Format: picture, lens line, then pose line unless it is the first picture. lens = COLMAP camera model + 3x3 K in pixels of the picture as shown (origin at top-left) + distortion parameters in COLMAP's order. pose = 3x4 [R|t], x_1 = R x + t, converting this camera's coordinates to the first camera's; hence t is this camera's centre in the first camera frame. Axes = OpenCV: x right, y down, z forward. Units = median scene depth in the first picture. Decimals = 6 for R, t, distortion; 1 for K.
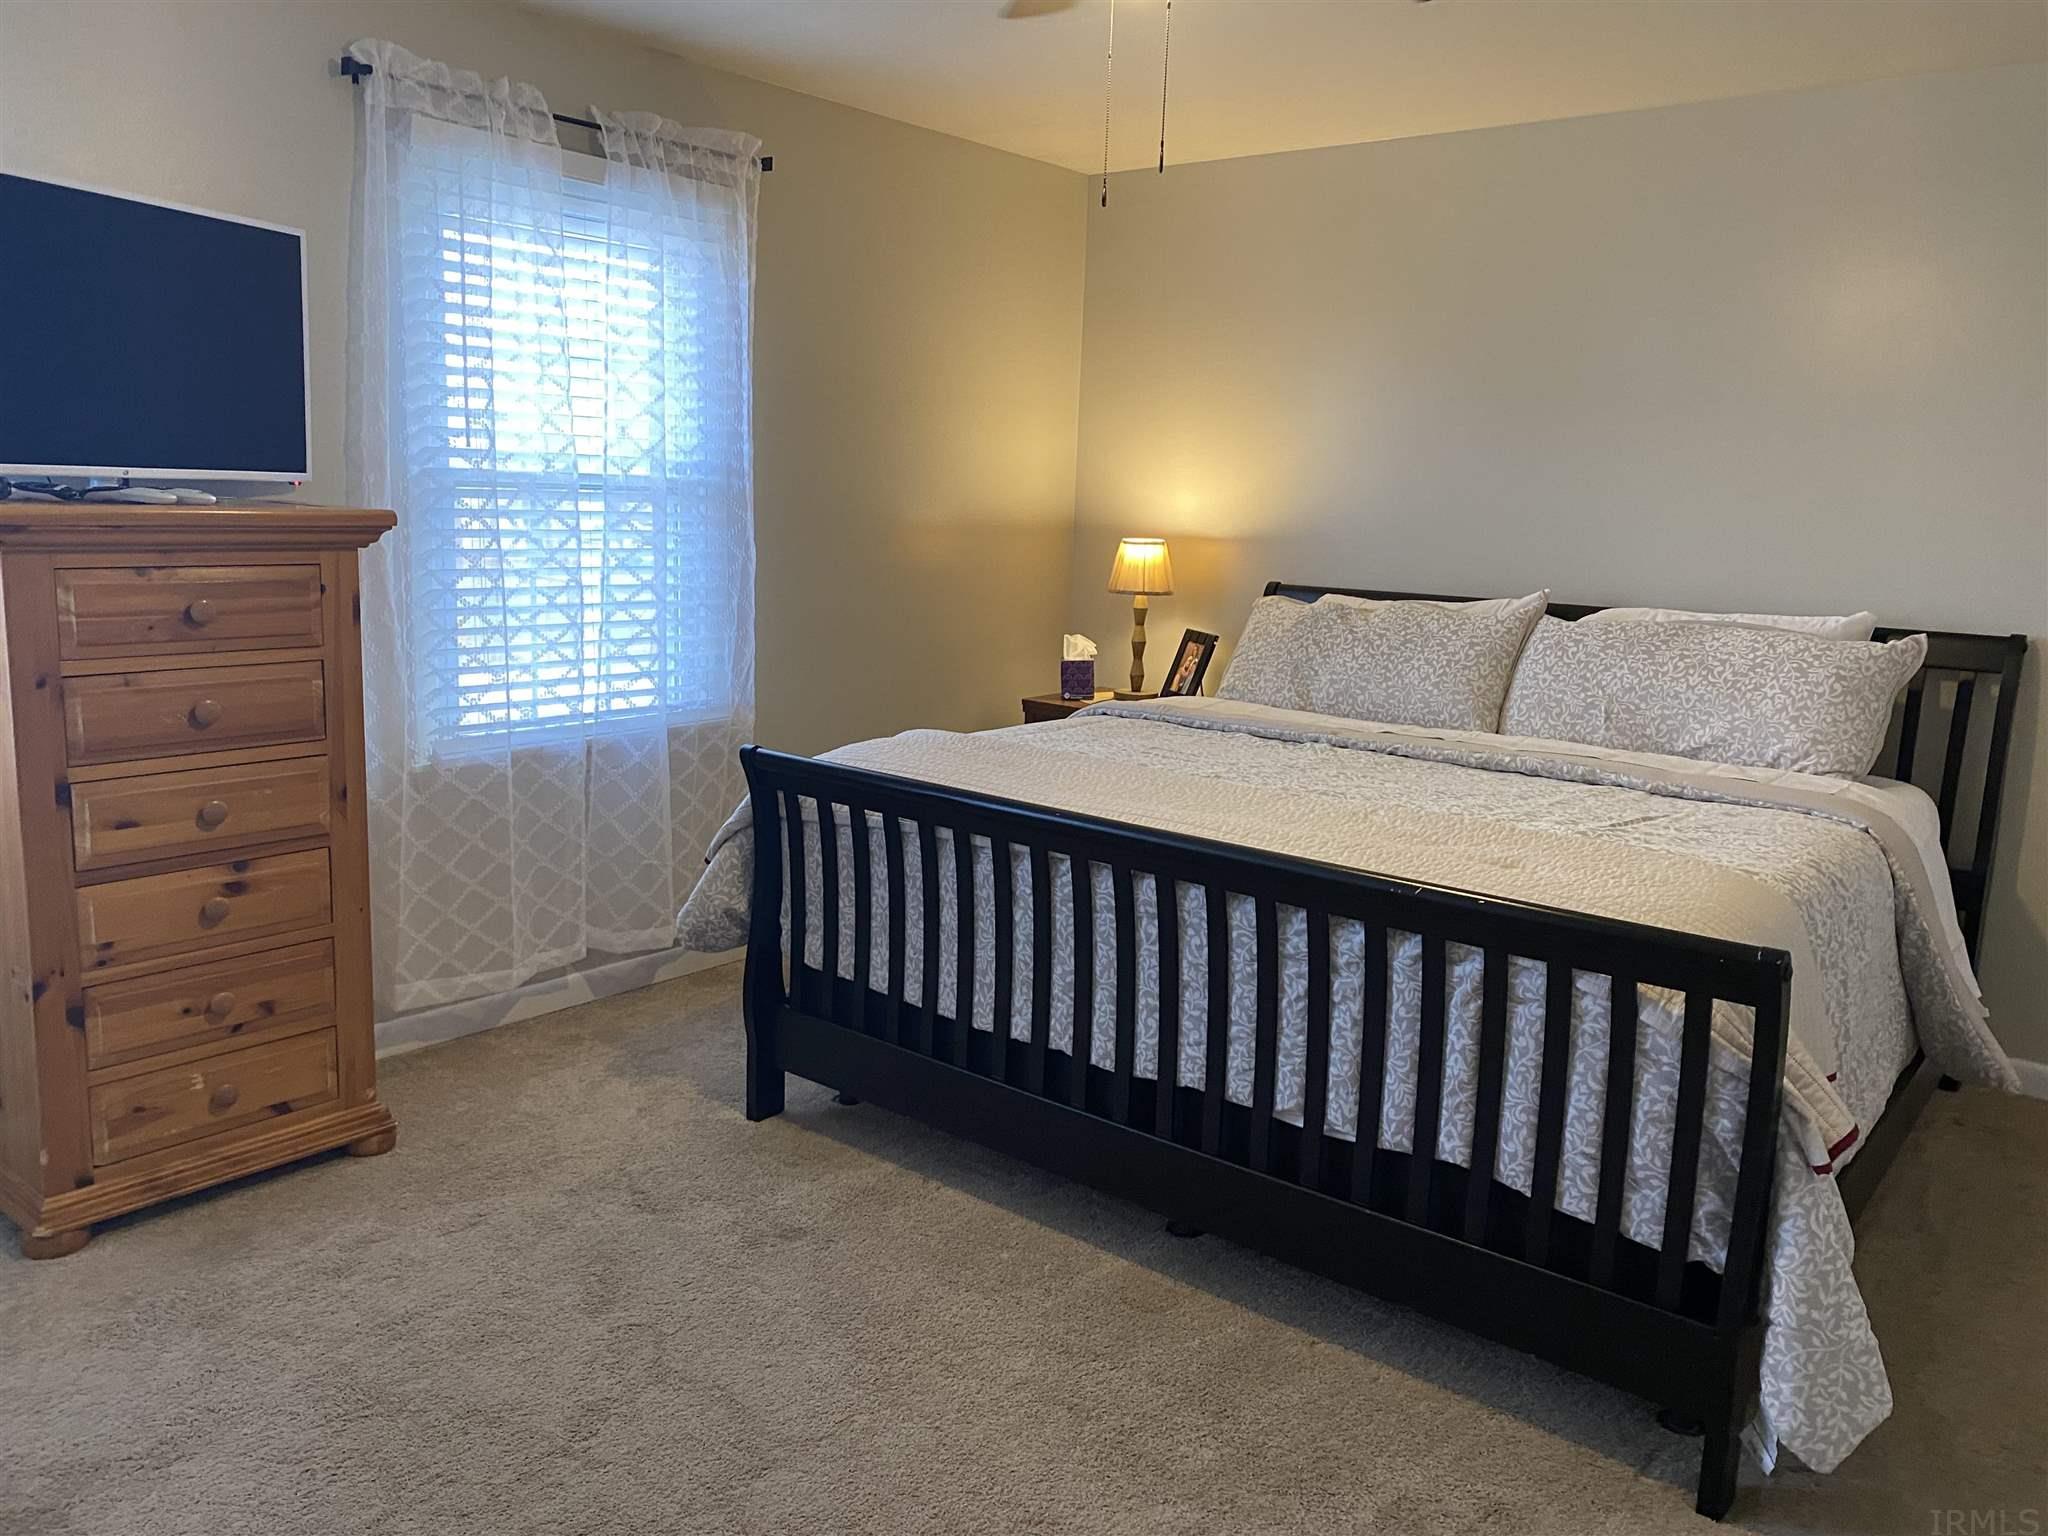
lens RADIAL K [[1547.8, 0, 1024.0], [0, 1547.8, 768.0], [0, 0, 1]] dist [0.023852, -0.037539]
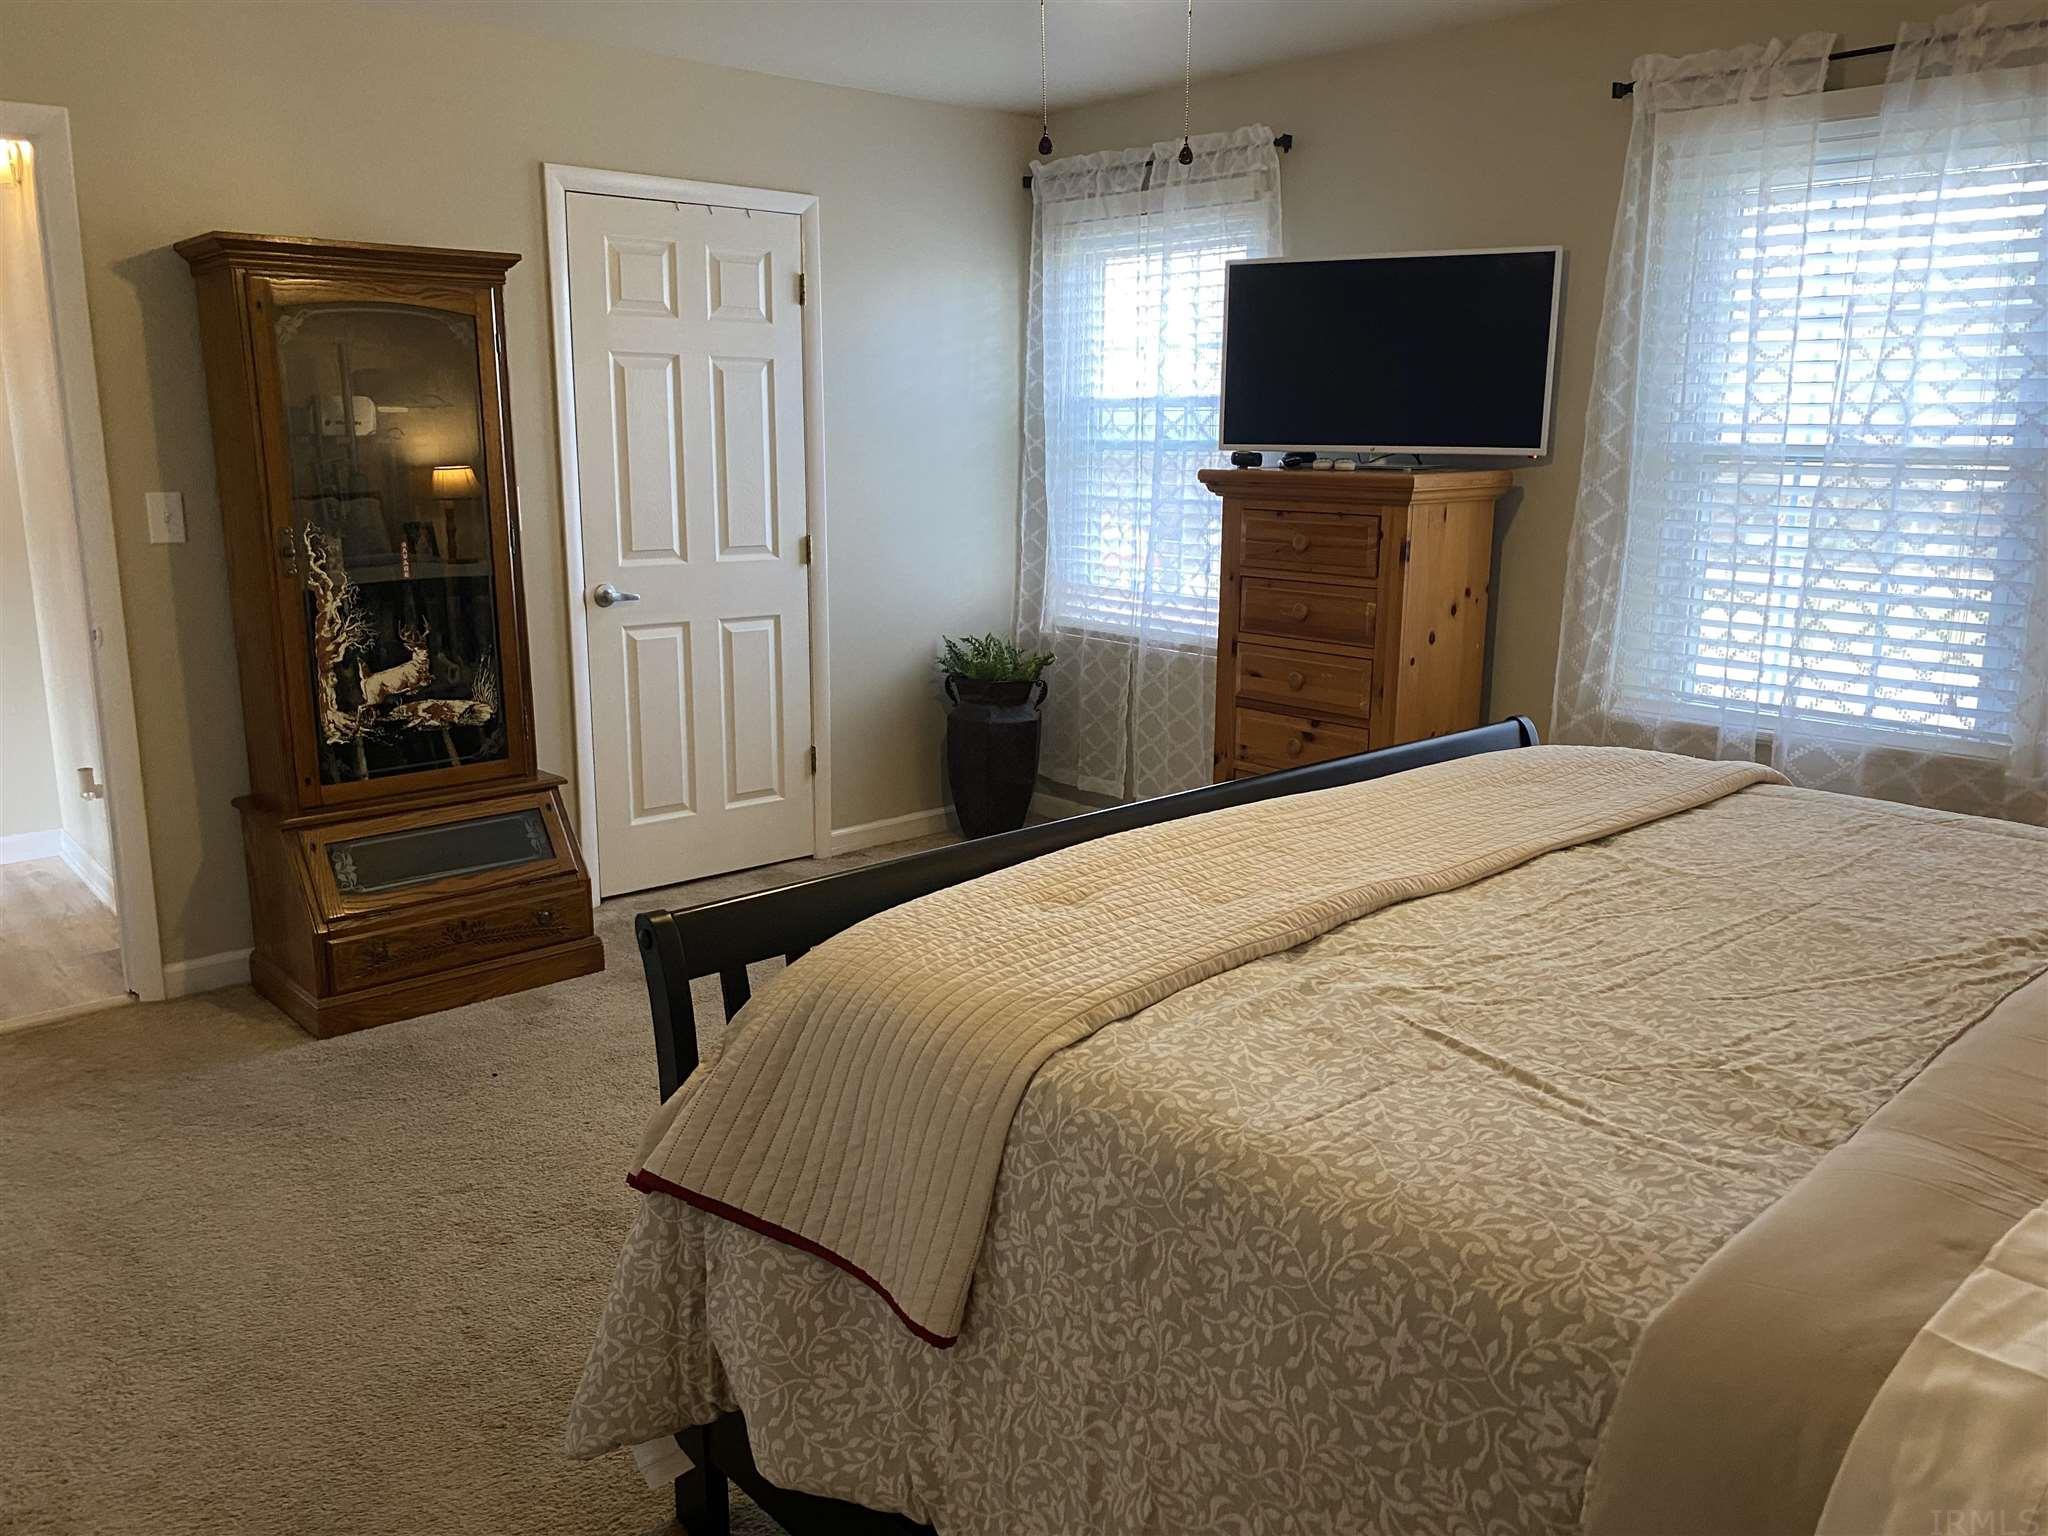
lens RADIAL K [[1547.8, 0, 1024.0], [0, 1547.8, 768.0], [0, 0, 1]] dist [0.023852, -0.037539]
pose [[-0.177030, 0.172630, -0.968948, 0.730464], [-0.189105, 0.960188, 0.205619, -0.109814], [0.965867, 0.219633, -0.137337, 0.734454]]
